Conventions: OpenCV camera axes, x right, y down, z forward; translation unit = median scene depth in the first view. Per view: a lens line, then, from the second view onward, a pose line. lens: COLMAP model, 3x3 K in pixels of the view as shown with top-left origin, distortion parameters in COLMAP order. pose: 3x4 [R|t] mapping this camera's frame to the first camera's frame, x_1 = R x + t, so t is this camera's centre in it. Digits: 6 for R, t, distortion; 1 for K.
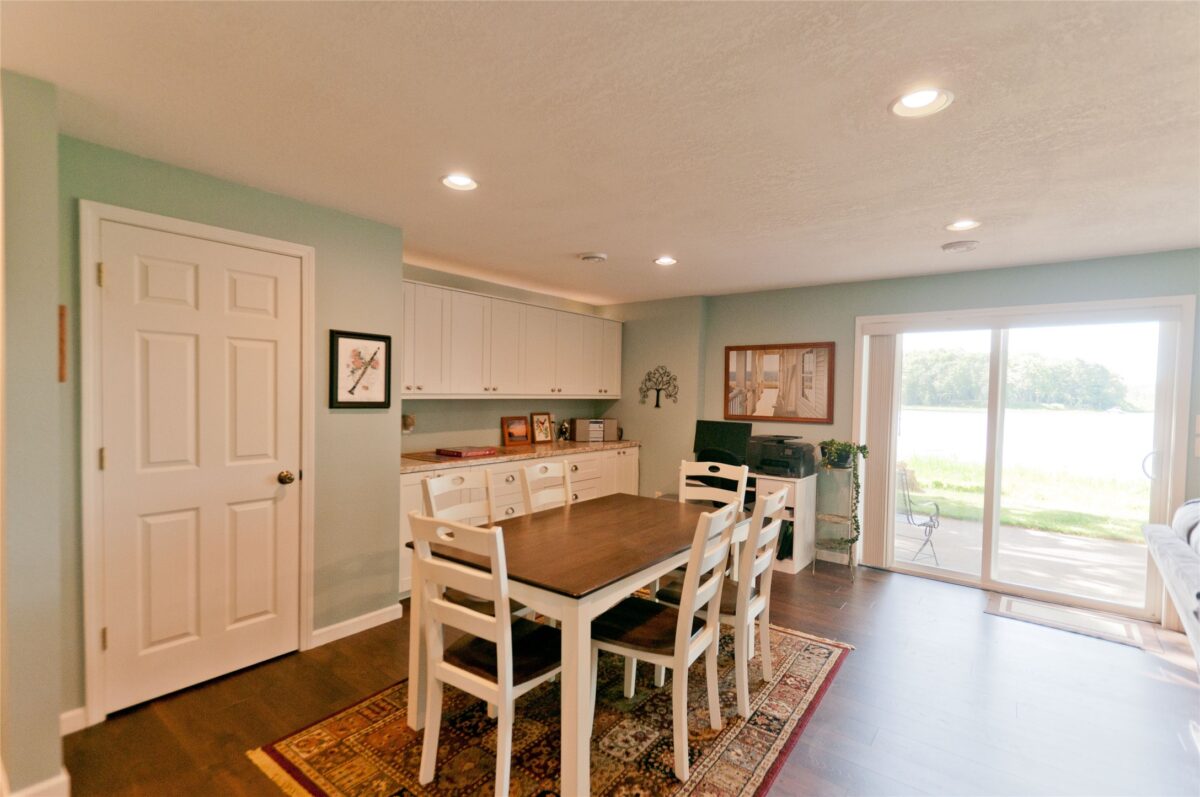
lens RADIAL K [[530.5, 0, 597.2], [0, 530.5, 402.0], [0, 0, 1]] dist [0.008617, -0.002157]
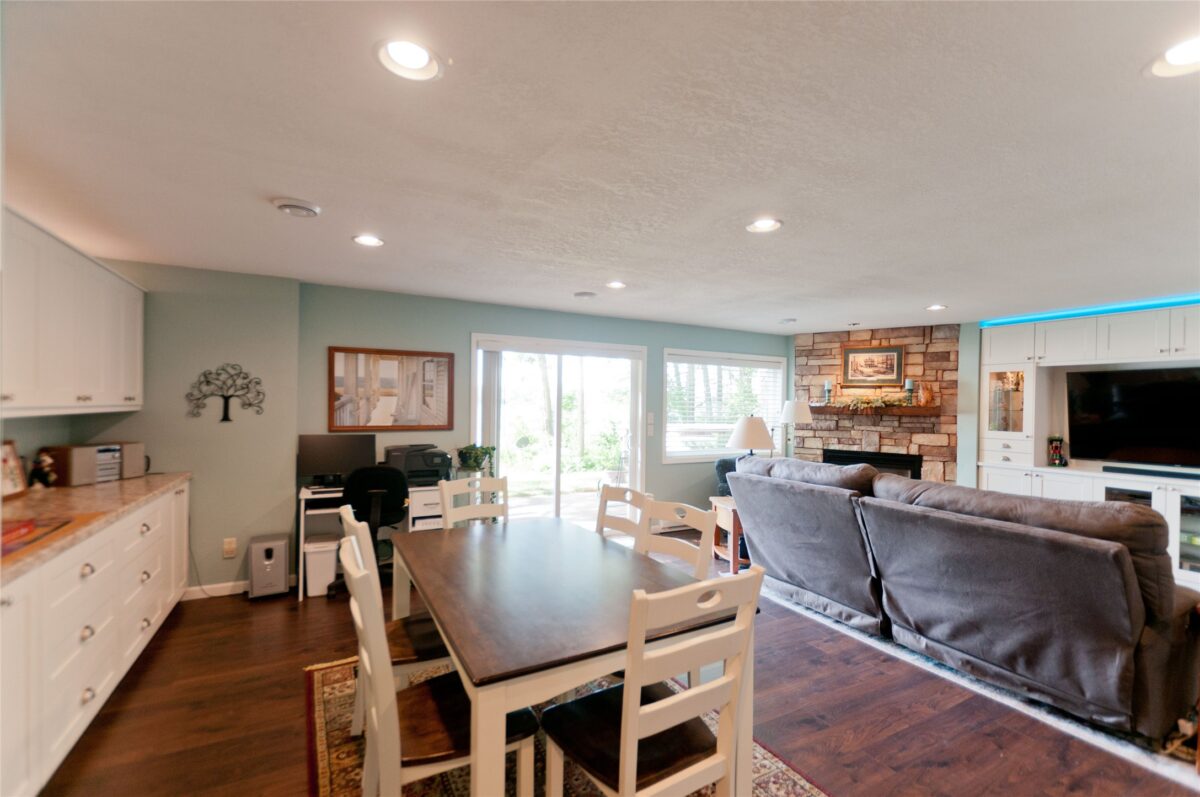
lens RADIAL K [[530.5, 0, 594.2], [0, 530.5, 406.9], [0, 0, 1]] dist [0.008617, -0.002157]
pose [[0.399230, -0.017037, 0.916693, -0.419951], [0.008050, 0.999854, 0.015077, -0.020061], [-0.916816, 0.001360, 0.399309, 0.328839]]
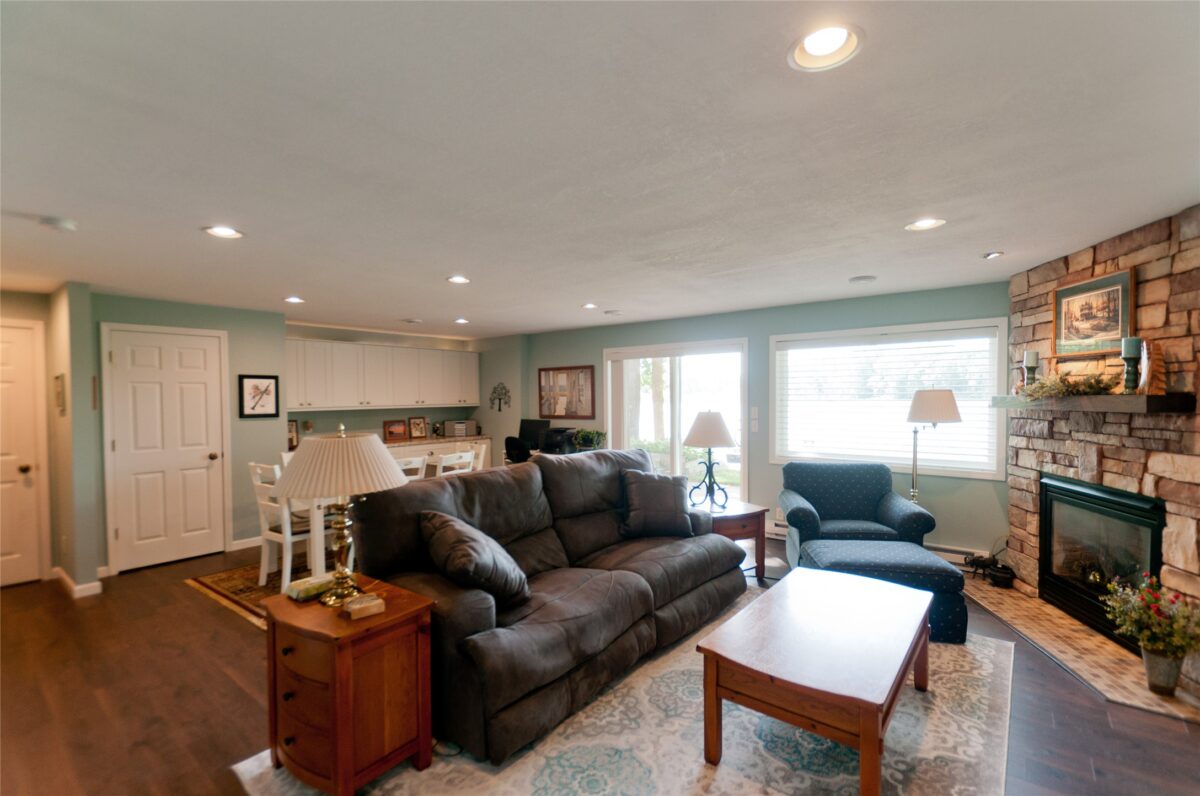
lens RADIAL K [[530.5, 0, 596.8], [0, 530.5, 402.4], [0, 0, 1]] dist [0.008617, -0.002157]
pose [[0.999469, -0.028087, -0.016535, 0.489784], [0.028015, 0.999597, -0.004578, 0.000109], [0.016657, 0.004112, 0.999853, -0.518768]]
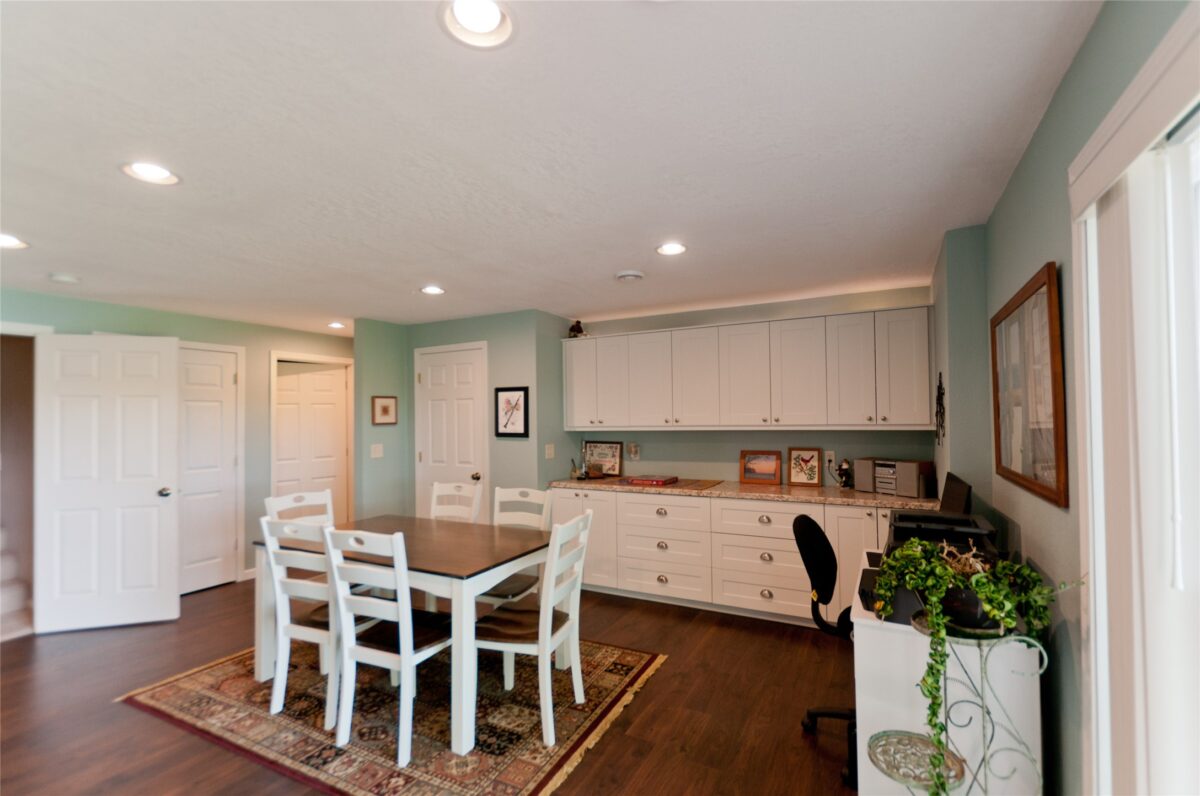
lens RADIAL K [[530.5, 0, 579.4], [0, 530.5, 405.1], [0, 0, 1]] dist [0.008617, -0.002157]
pose [[0.159537, -0.041096, -0.986336, 0.743394], [0.000421, 0.999136, -0.041562, -0.011473], [0.987192, 0.006216, 0.159416, 0.661999]]
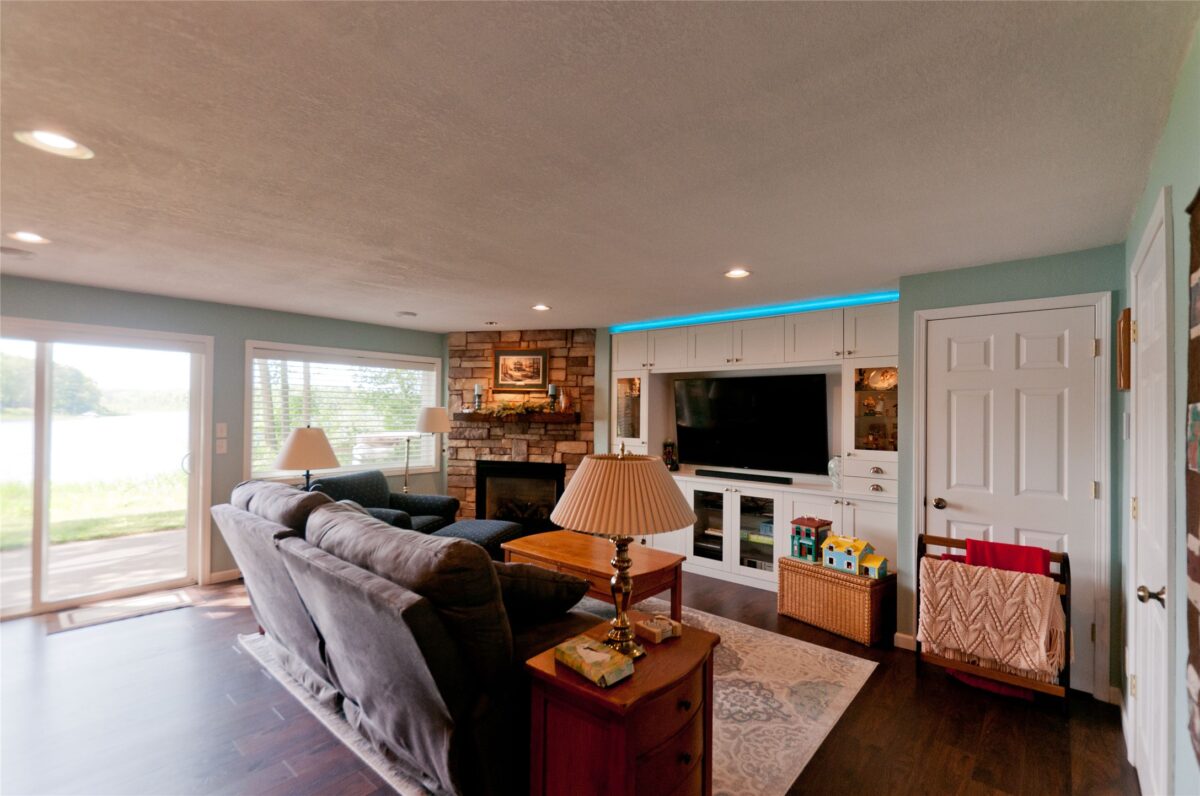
lens RADIAL K [[530.5, 0, 606.3], [0, 530.5, 420.0], [0, 0, 1]] dist [0.008617, -0.002157]
pose [[0.038199, -0.030028, 0.998819, -0.143919], [0.006083, 0.999537, 0.029817, -0.015022], [-0.999252, 0.004937, 0.038364, -0.041751]]
